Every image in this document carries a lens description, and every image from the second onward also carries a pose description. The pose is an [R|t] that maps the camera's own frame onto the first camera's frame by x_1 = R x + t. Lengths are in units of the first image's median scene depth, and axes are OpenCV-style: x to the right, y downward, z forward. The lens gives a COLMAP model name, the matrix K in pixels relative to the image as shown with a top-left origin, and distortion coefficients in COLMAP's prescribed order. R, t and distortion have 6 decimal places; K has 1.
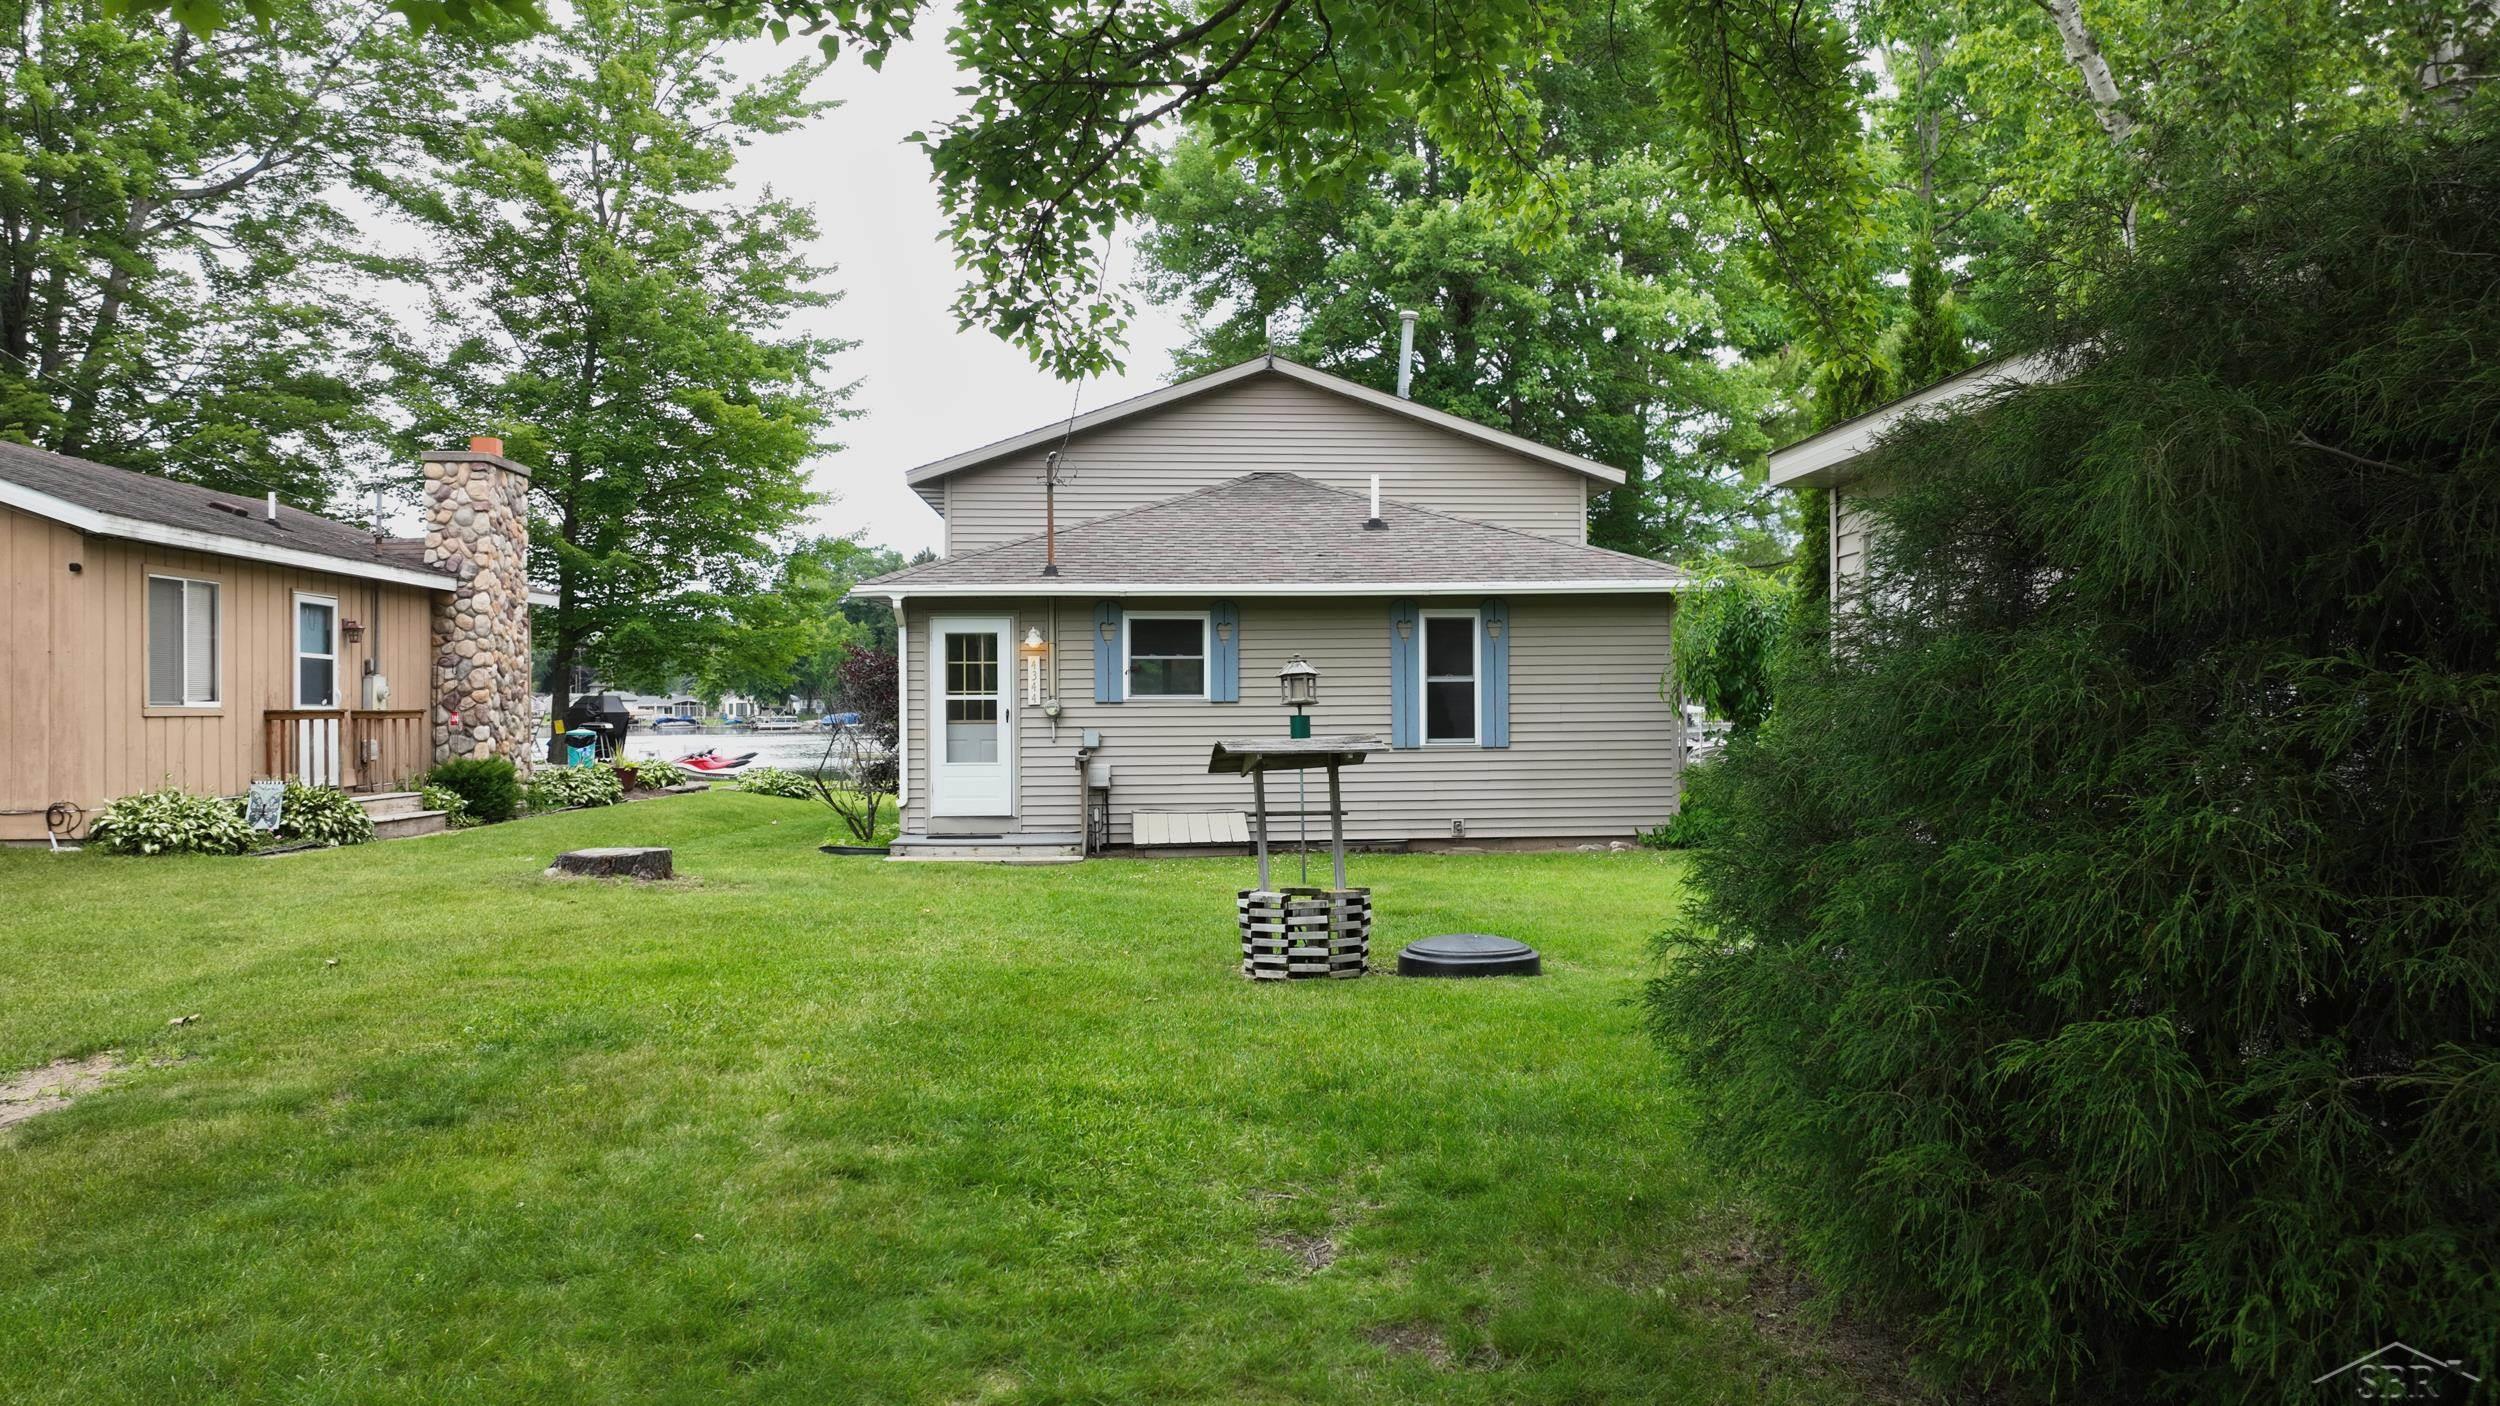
lens RADIAL K [[1794.9, 0, 1250.2], [0, 1794.9, 706.9], [0, 0, 1]] dist [-0.000142, 0.015149]
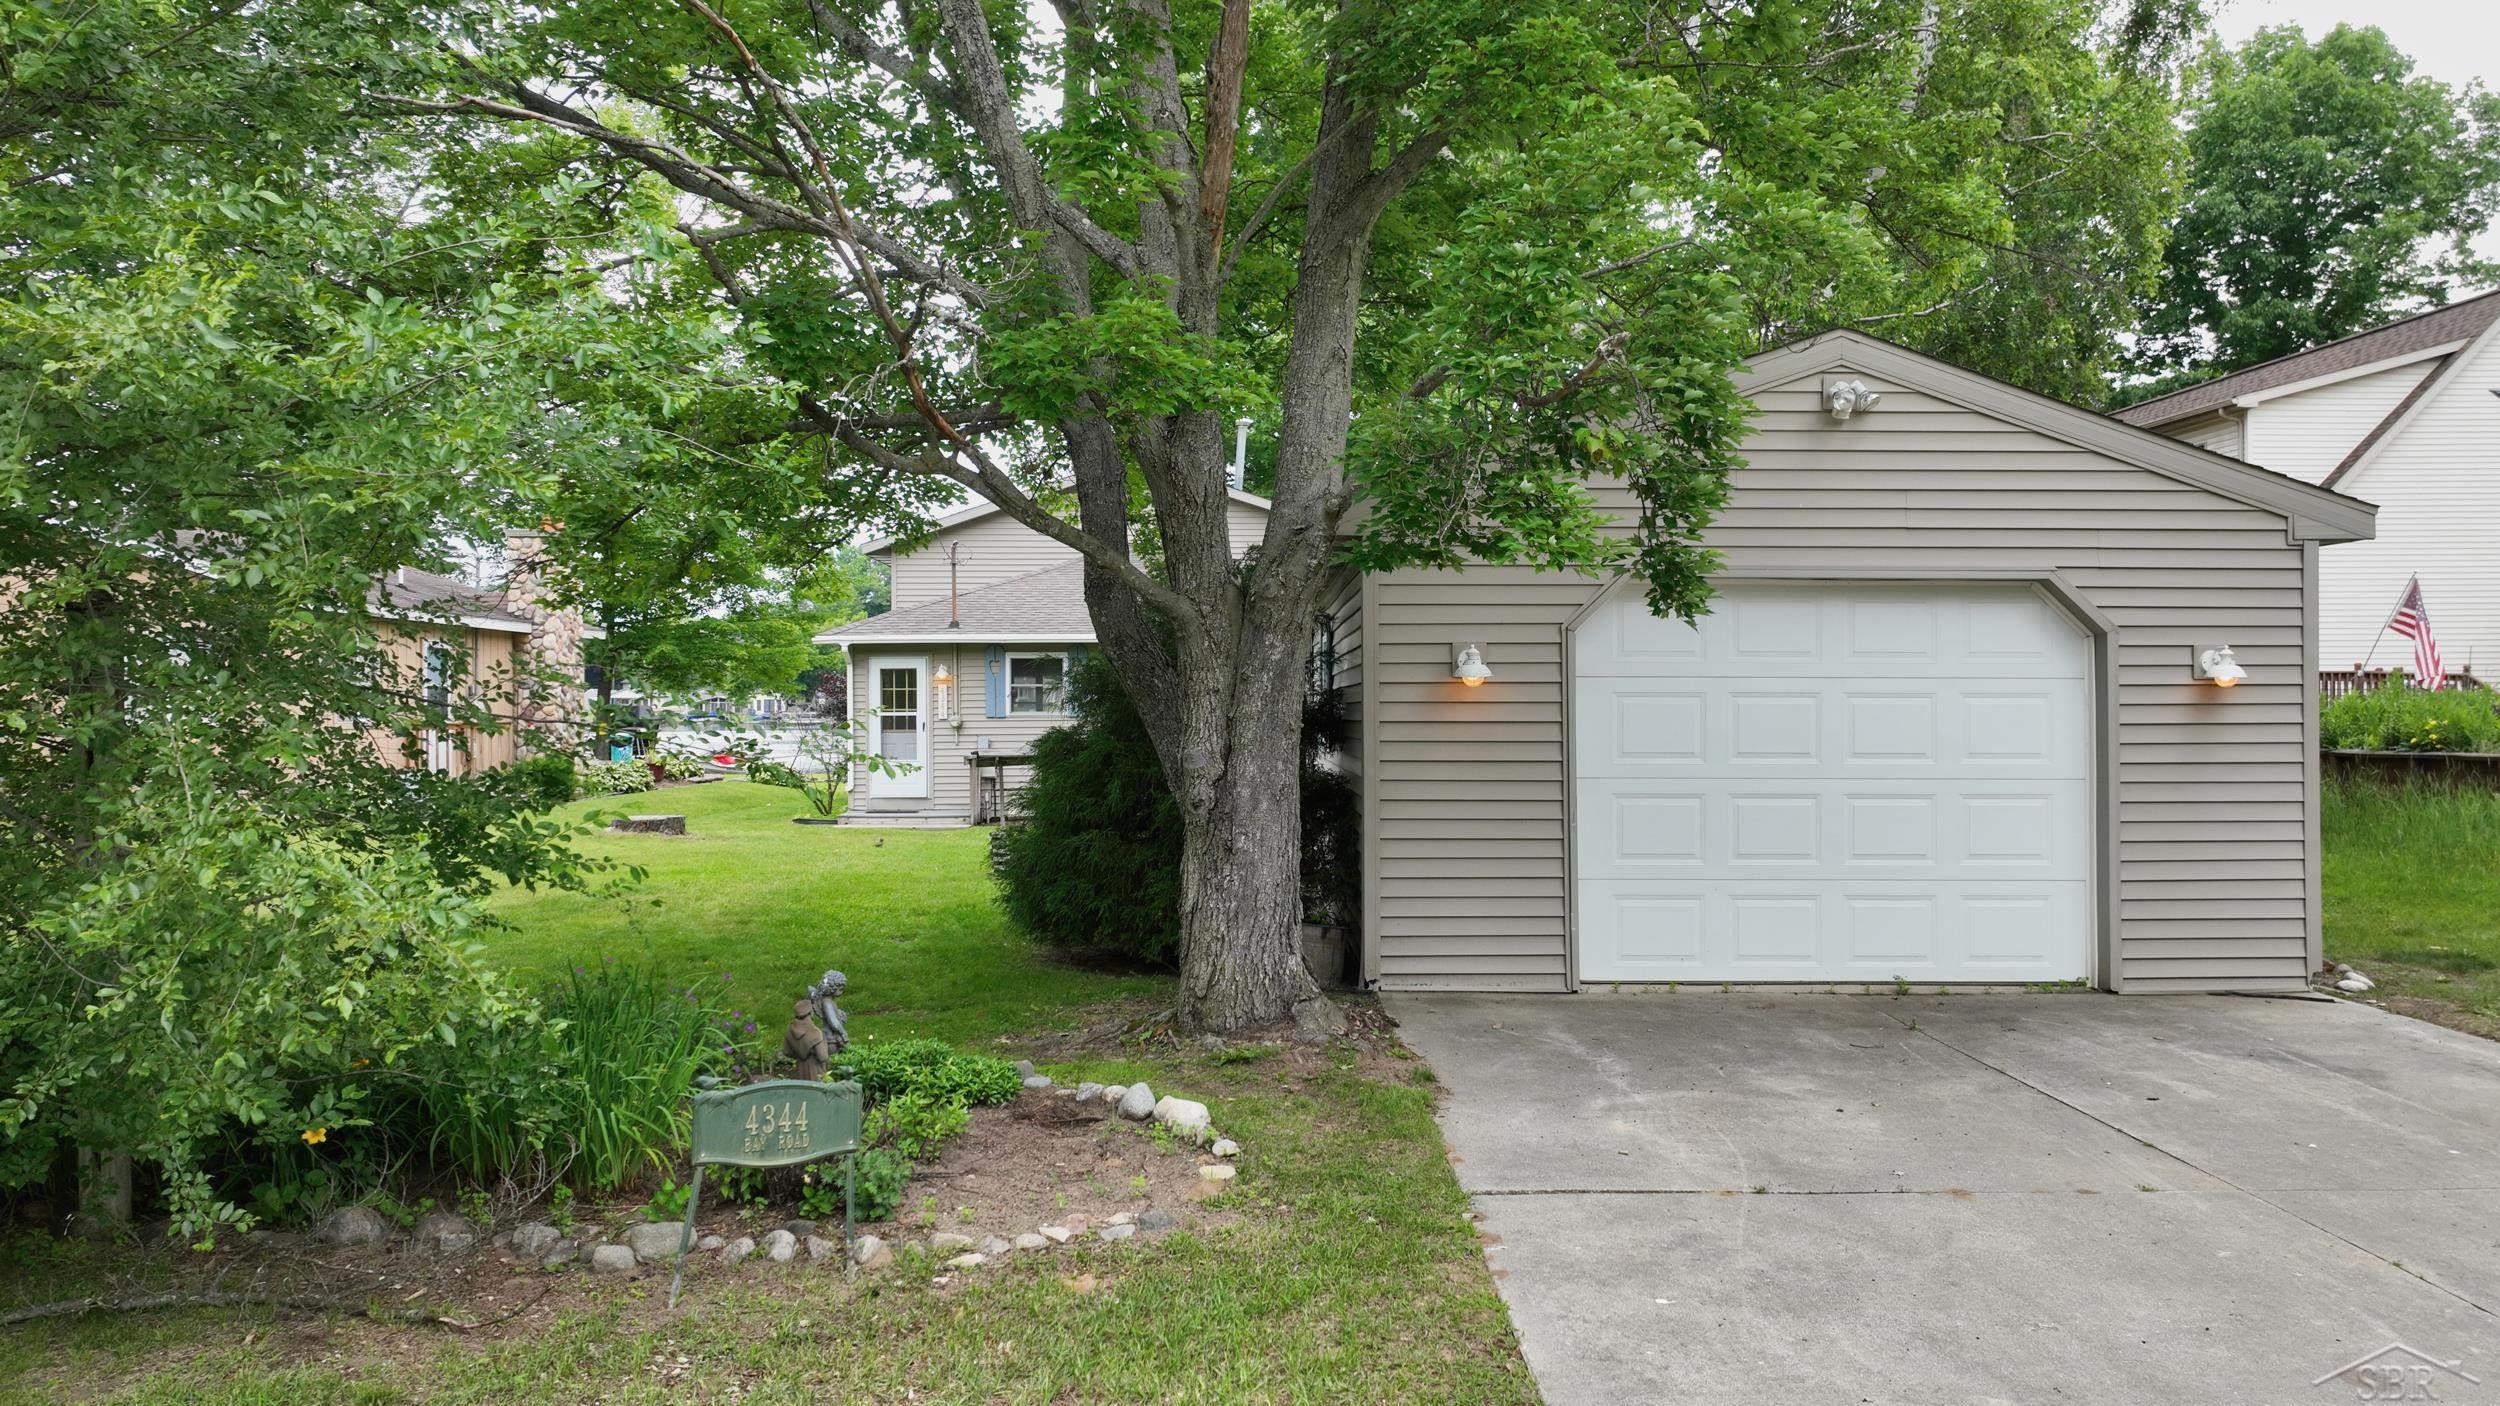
lens RADIAL K [[1794.9, 0, 1245.6], [0, 1794.9, 709.1], [0, 0, 1]] dist [-0.000142, 0.015149]
pose [[0.999824, -0.001430, -0.018692, 0.141950], [0.001521, 0.999987, 0.004859, -0.015203], [0.018685, -0.004886, 0.999813, -0.402277]]
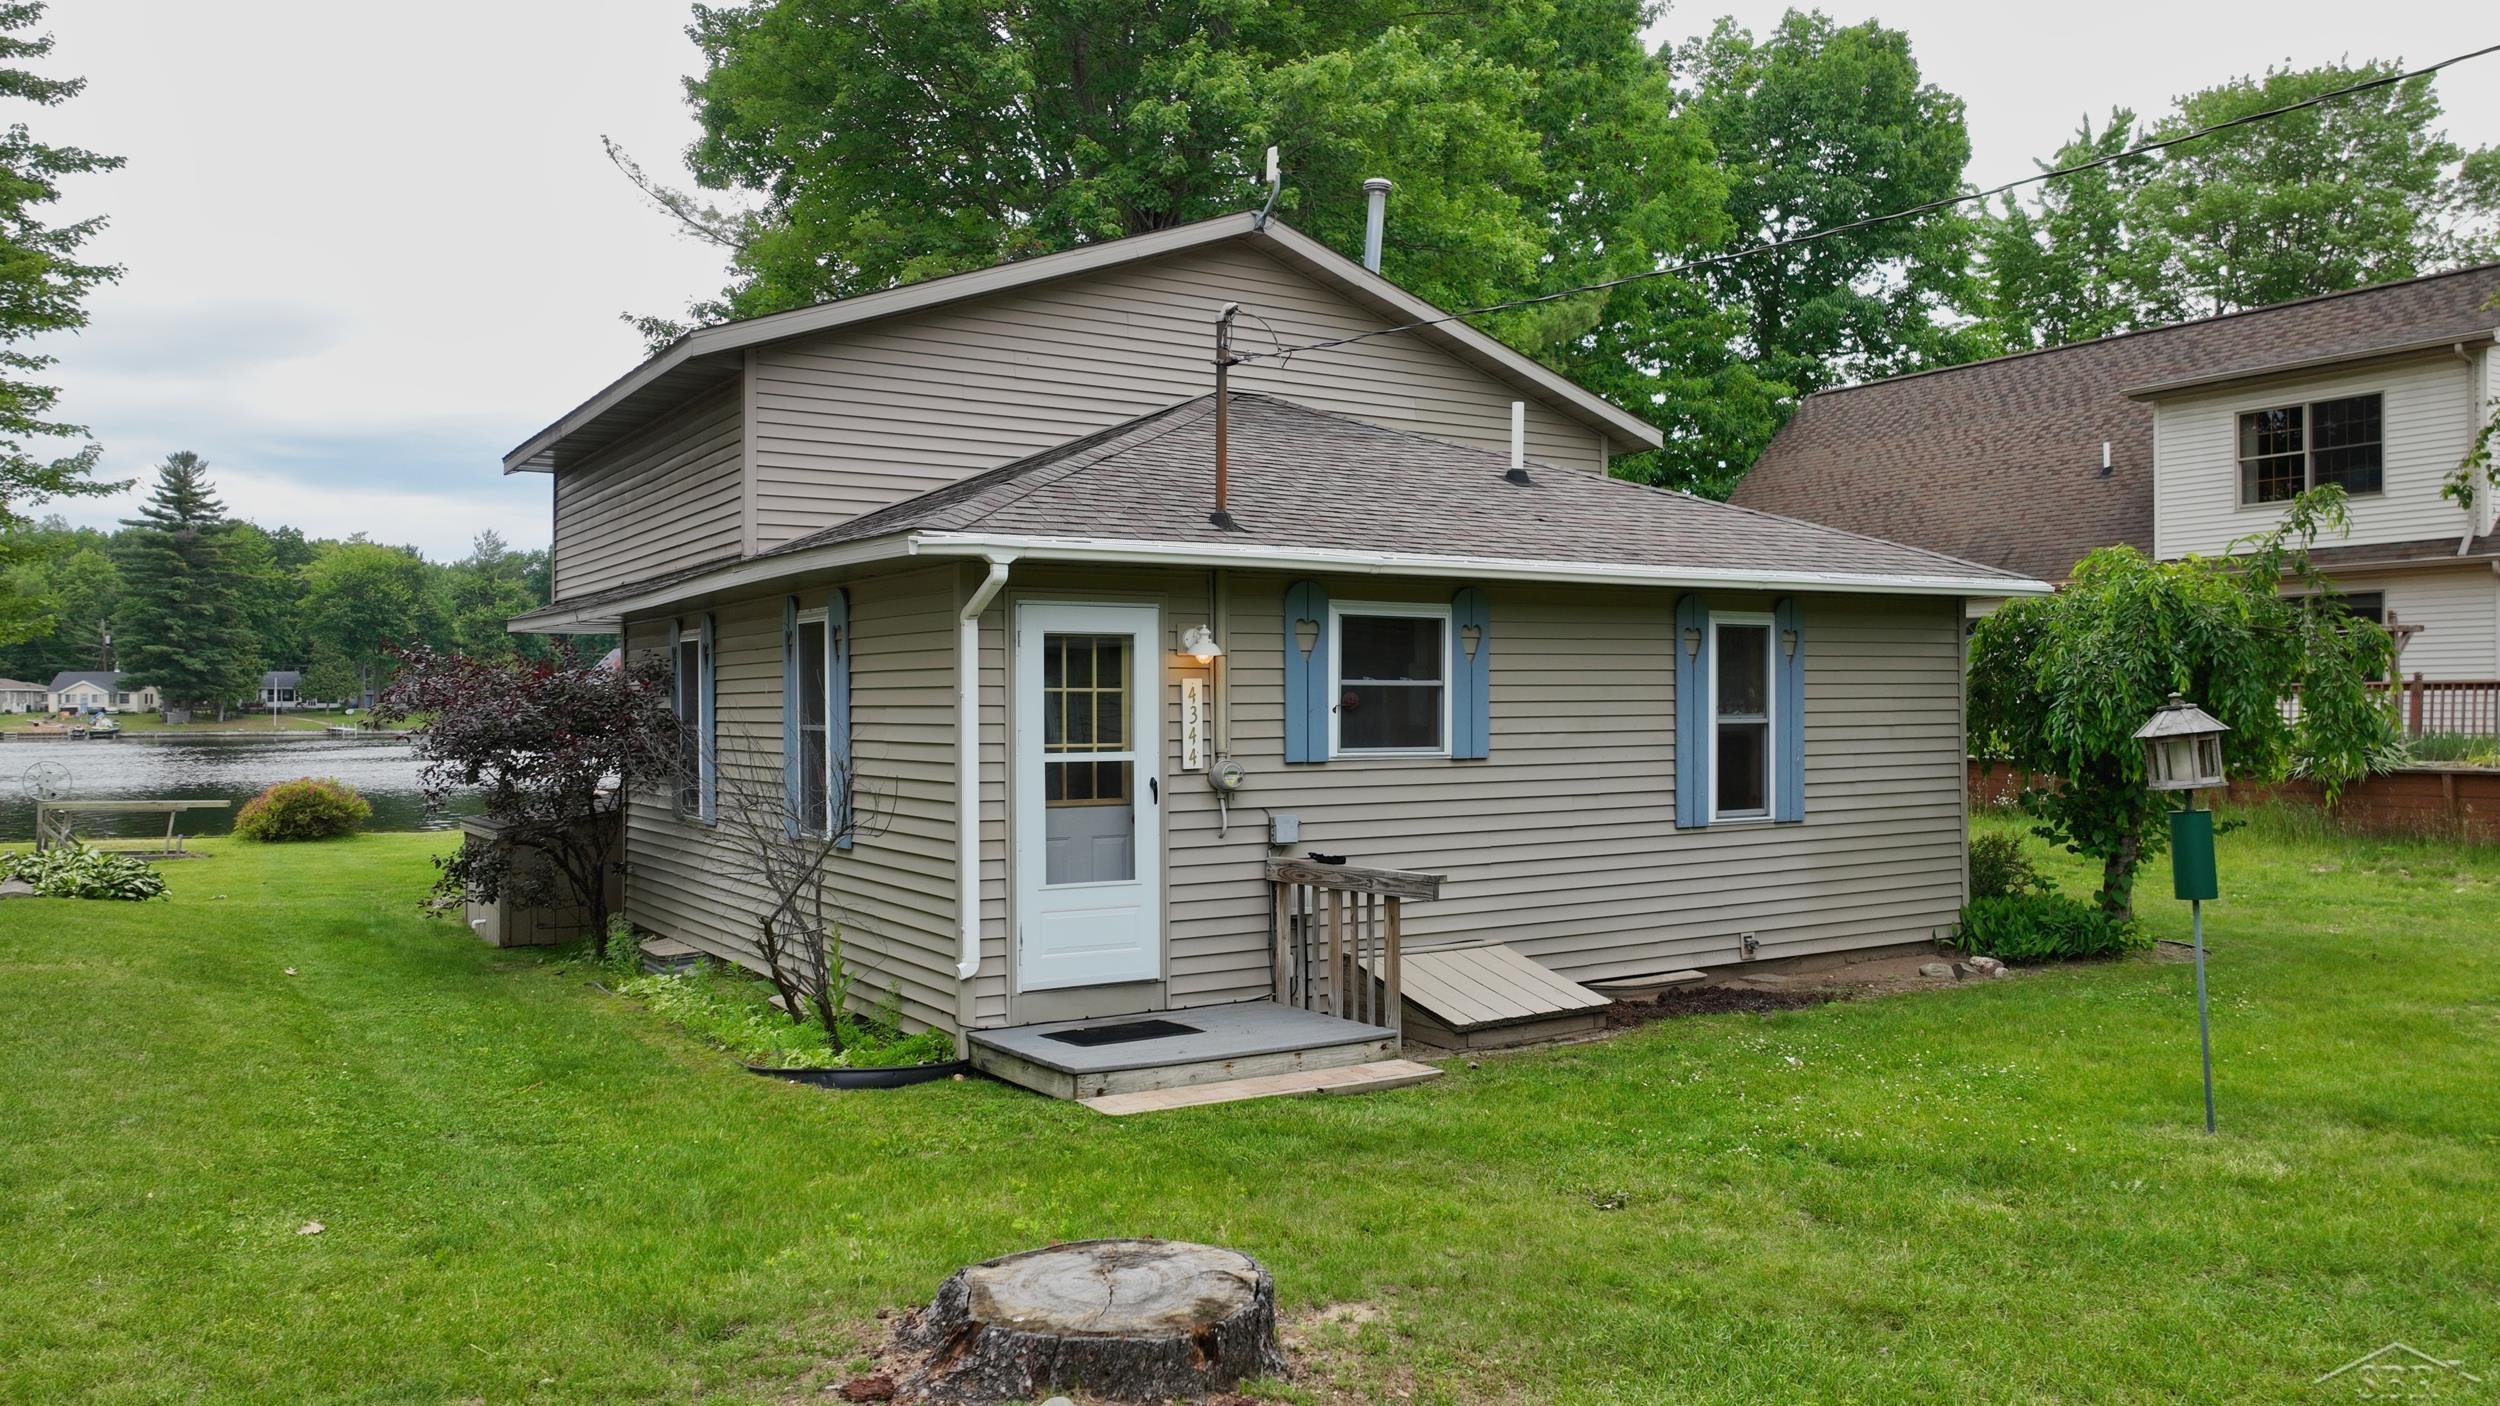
lens RADIAL K [[1794.9, 0, 1253.3], [0, 1794.9, 707.3], [0, 0, 1]] dist [-0.000142, 0.015149]
pose [[0.876733, 0.001256, 0.480976, -0.355939], [-0.000975, 0.999999, -0.000833, -0.018910], [-0.480977, 0.000261, 0.876733, 0.510353]]
